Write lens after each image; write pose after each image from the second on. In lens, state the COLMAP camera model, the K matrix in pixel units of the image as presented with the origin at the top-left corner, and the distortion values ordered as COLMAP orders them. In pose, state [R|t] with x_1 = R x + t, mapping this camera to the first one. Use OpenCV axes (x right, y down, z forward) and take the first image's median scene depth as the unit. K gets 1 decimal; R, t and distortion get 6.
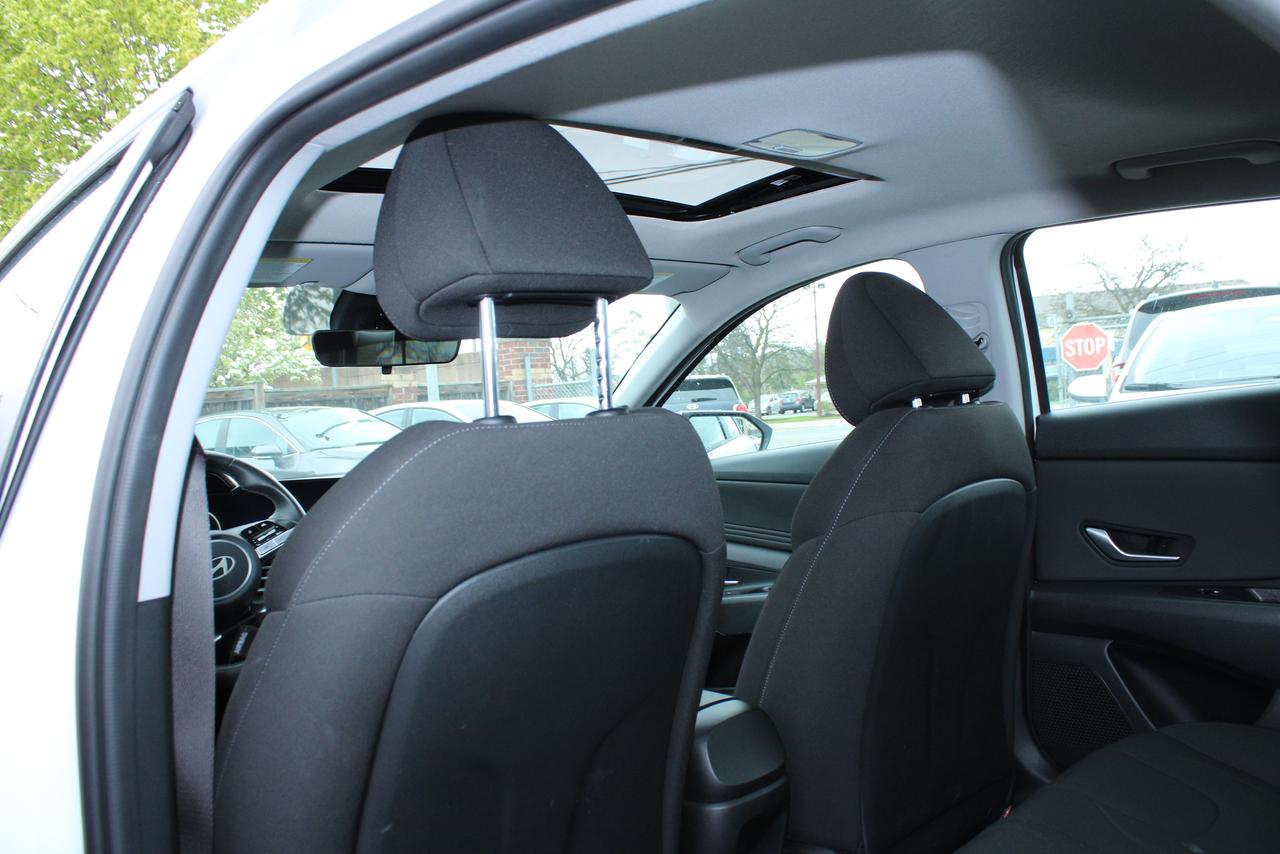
lens RADIAL K [[1081.7, 0, 640.0], [0, 1081.7, 427.0], [0, 0, 1]] dist [-0.170284, 0.149317]
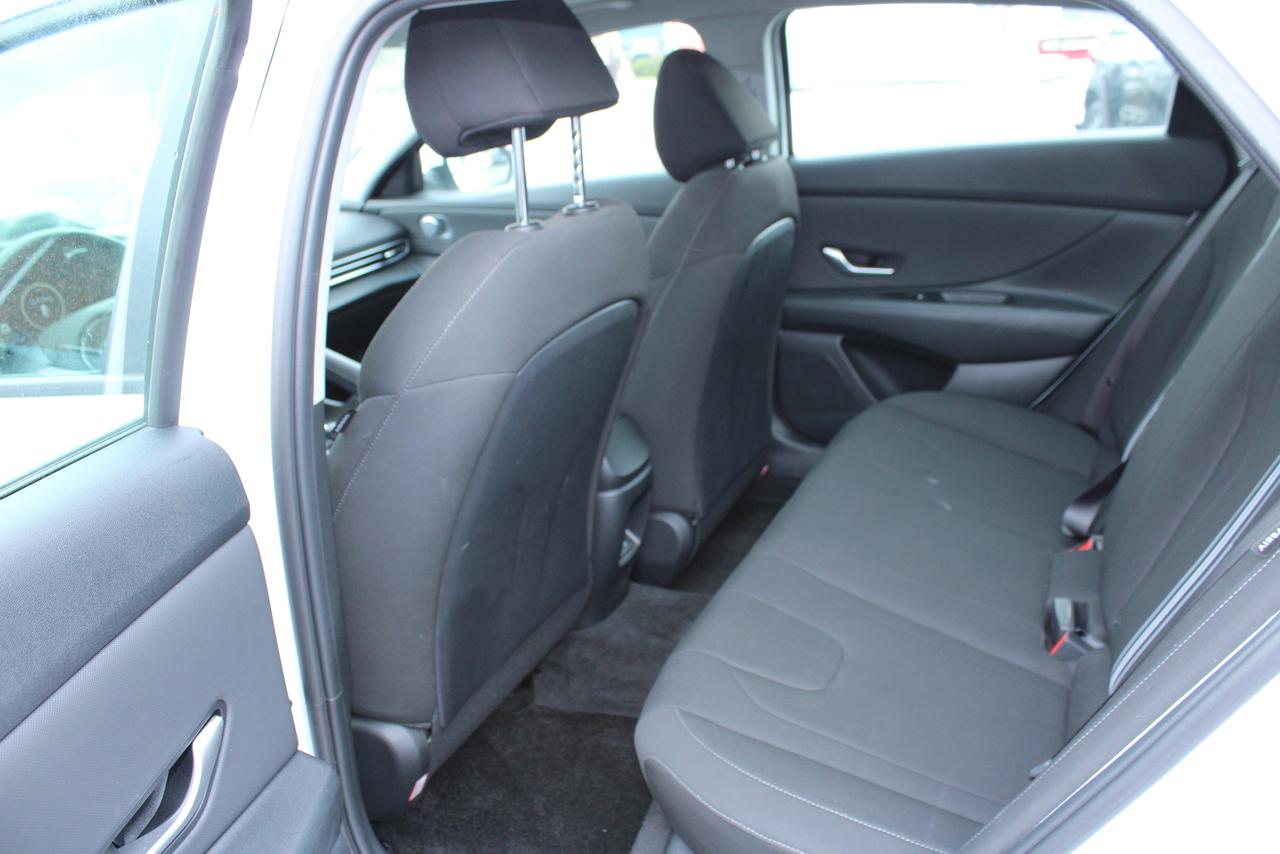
lens RADIAL K [[1081.7, 0, 640.0], [0, 1081.7, 427.0], [0, 0, 1]] dist [-0.170284, 0.149317]
pose [[0.927881, -0.116575, 0.354186, -0.289278], [0.007192, 0.955291, 0.295580, -0.090179], [-0.372808, -0.271716, 0.887234, -0.133555]]
